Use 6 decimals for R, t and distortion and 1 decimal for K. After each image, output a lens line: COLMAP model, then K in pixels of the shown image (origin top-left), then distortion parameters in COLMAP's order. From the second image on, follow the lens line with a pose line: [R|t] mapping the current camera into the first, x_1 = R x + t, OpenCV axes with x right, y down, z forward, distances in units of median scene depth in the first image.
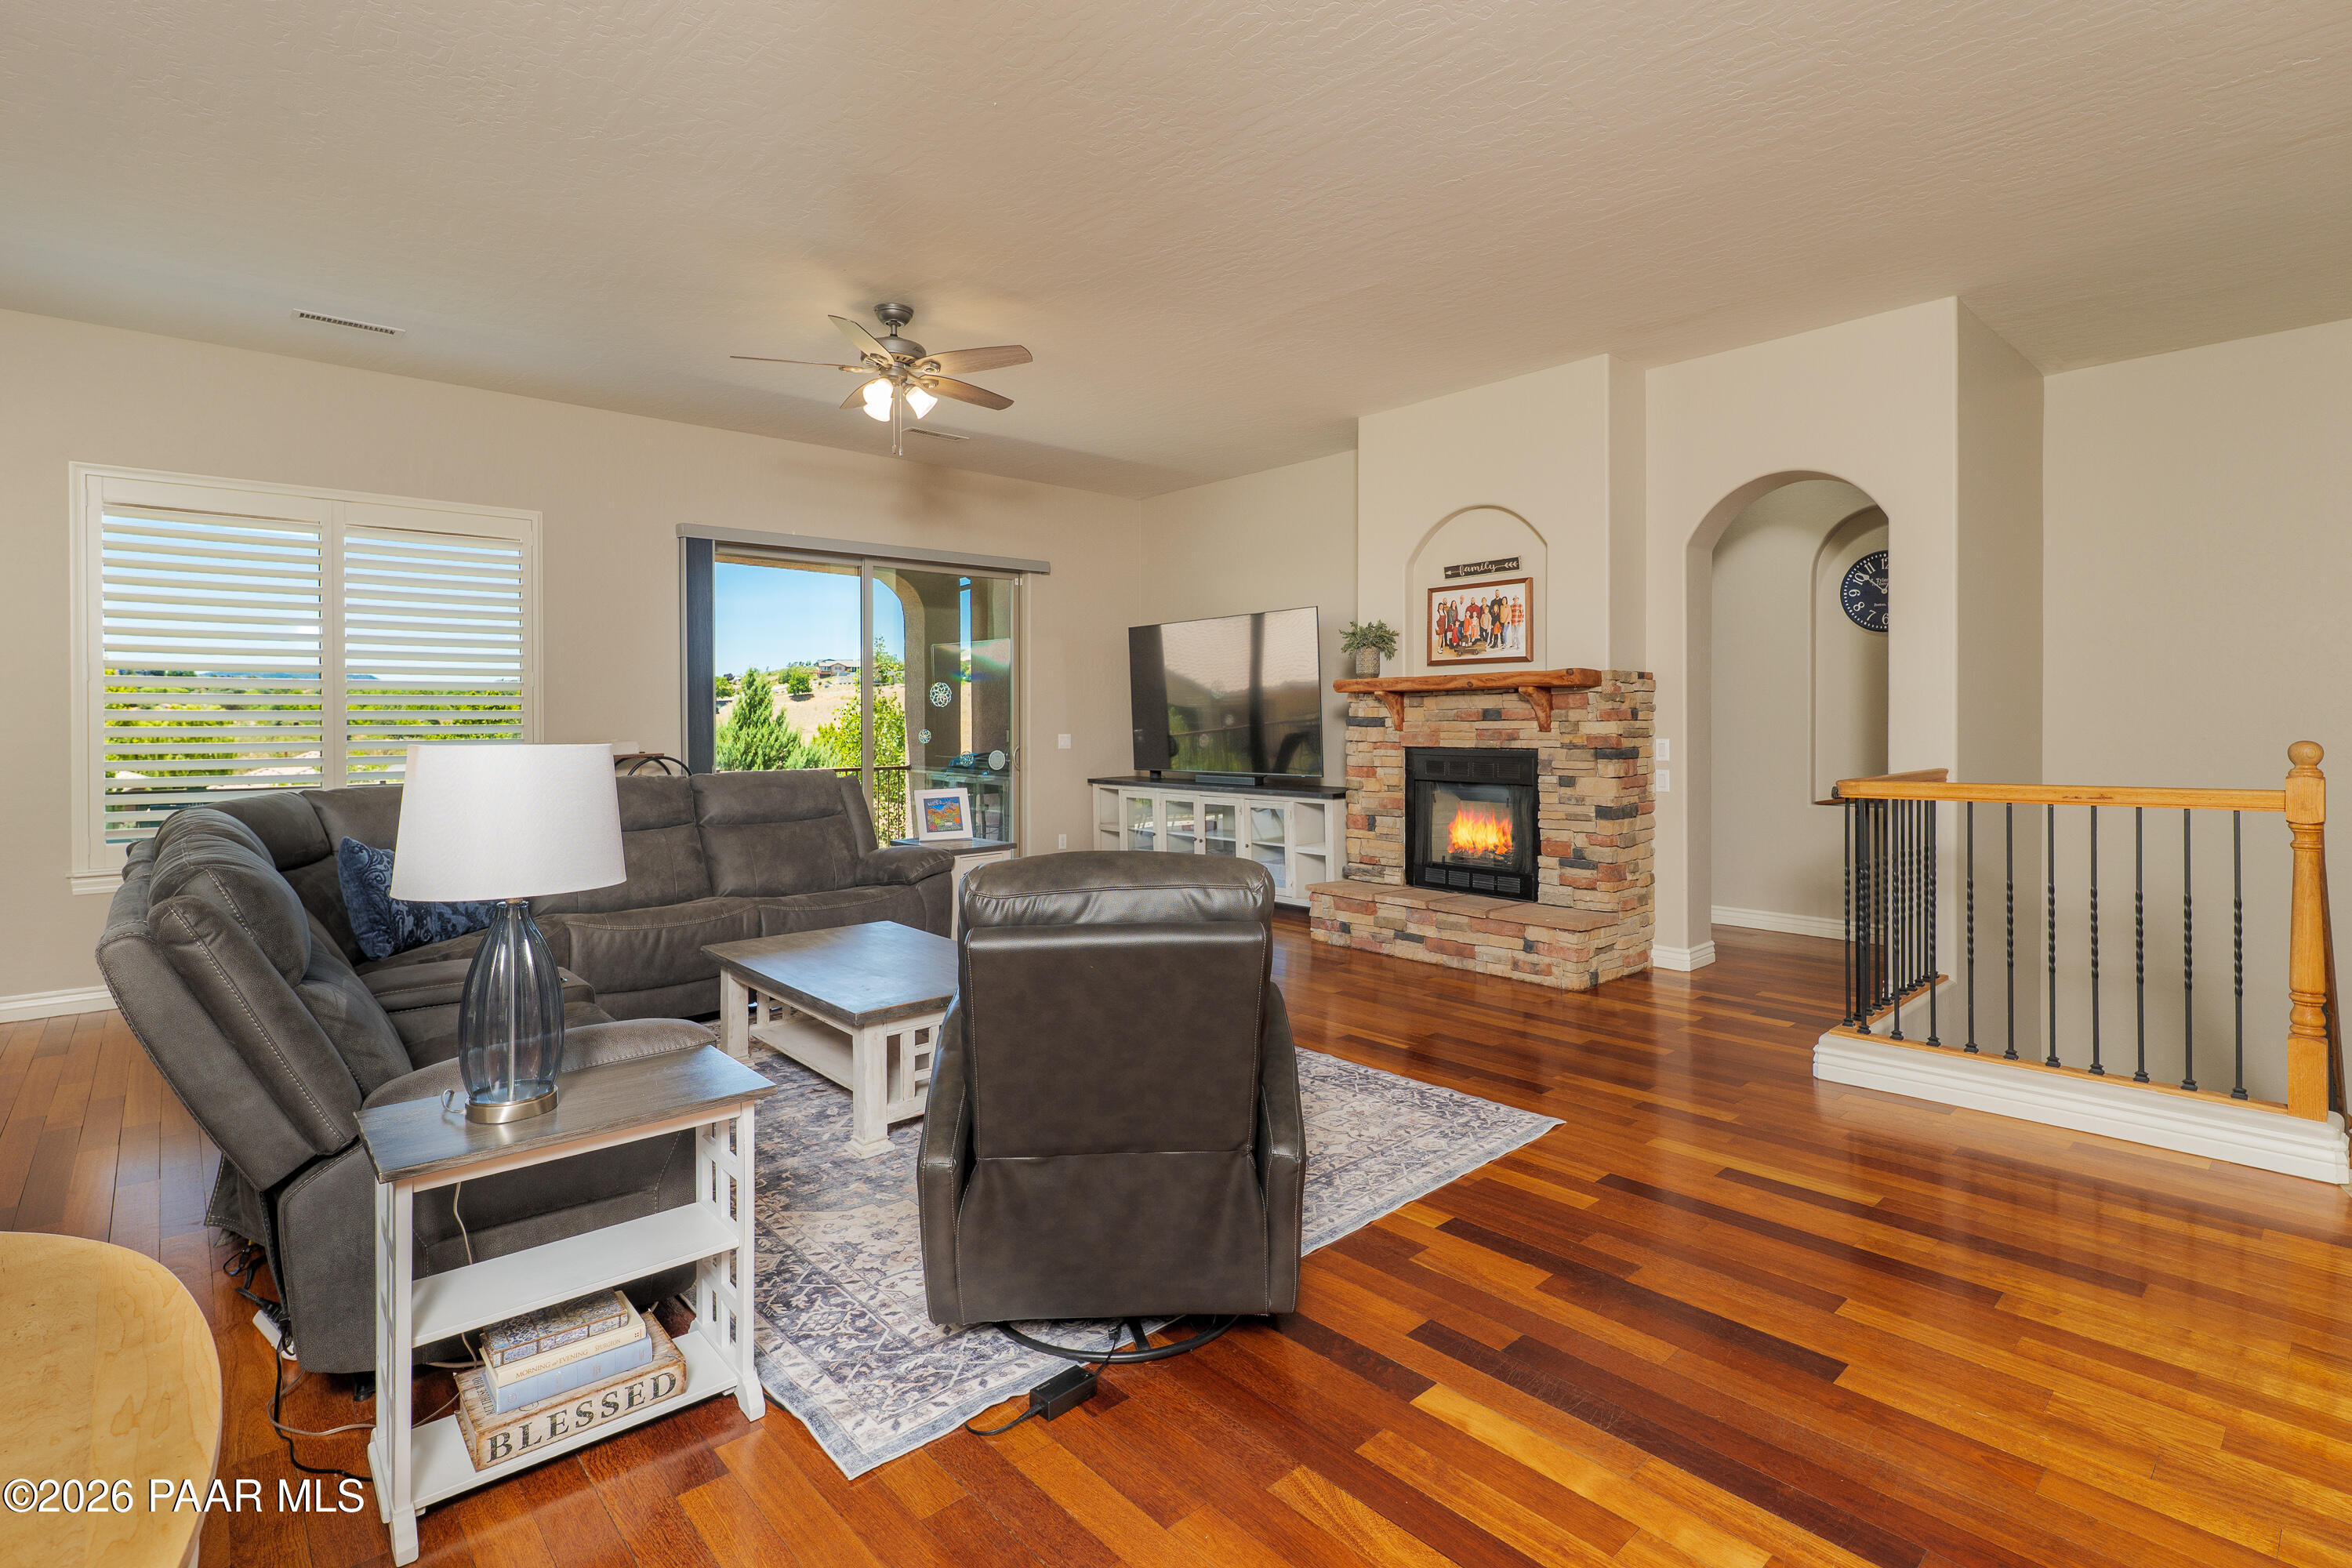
lens RADIAL K [[1095.9, 0, 1152.8], [0, 1095.9, 750.2], [0, 0, 1]] dist [0.000367, 0.000113]
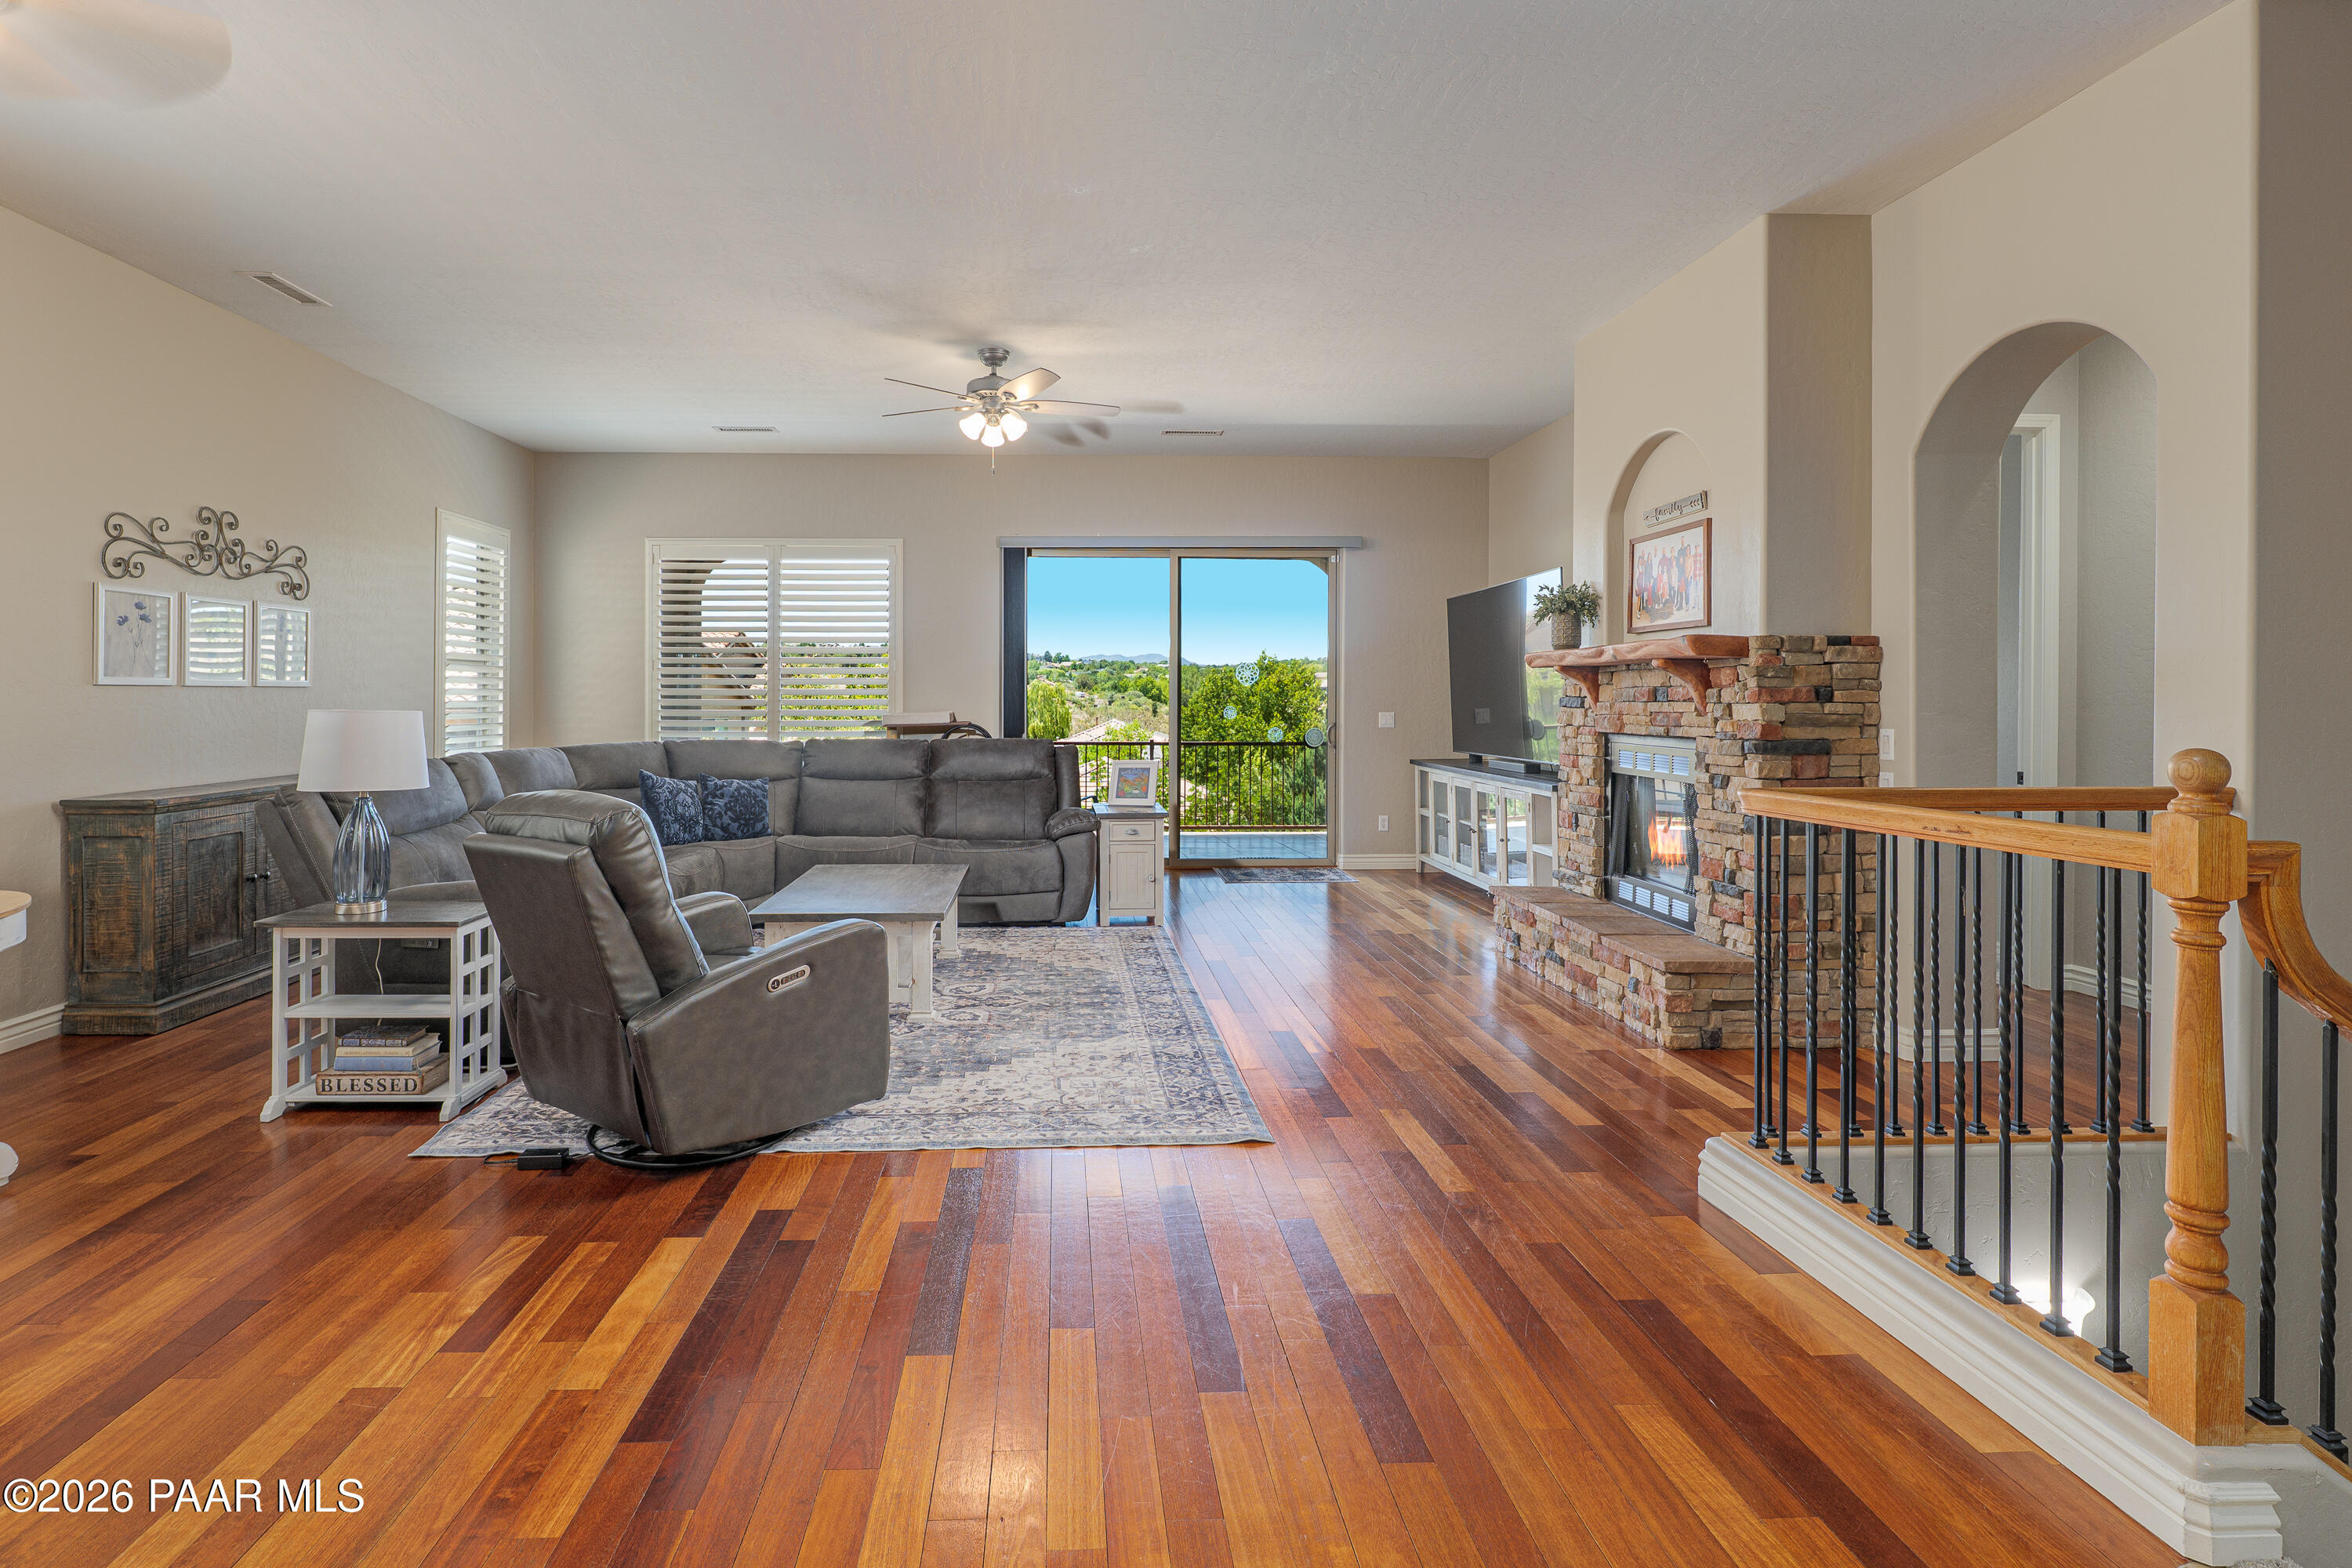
lens RADIAL K [[1134.1, 0, 1118.2], [0, 1134.1, 709.9], [0, 0, 1]] dist [-0.000436, -0.000160]
pose [[0.776667, 0.014452, -0.629746, 0.836820], [-0.024143, 0.999685, -0.006834, -0.009105], [0.629449, 0.020512, 0.776771, 0.175141]]
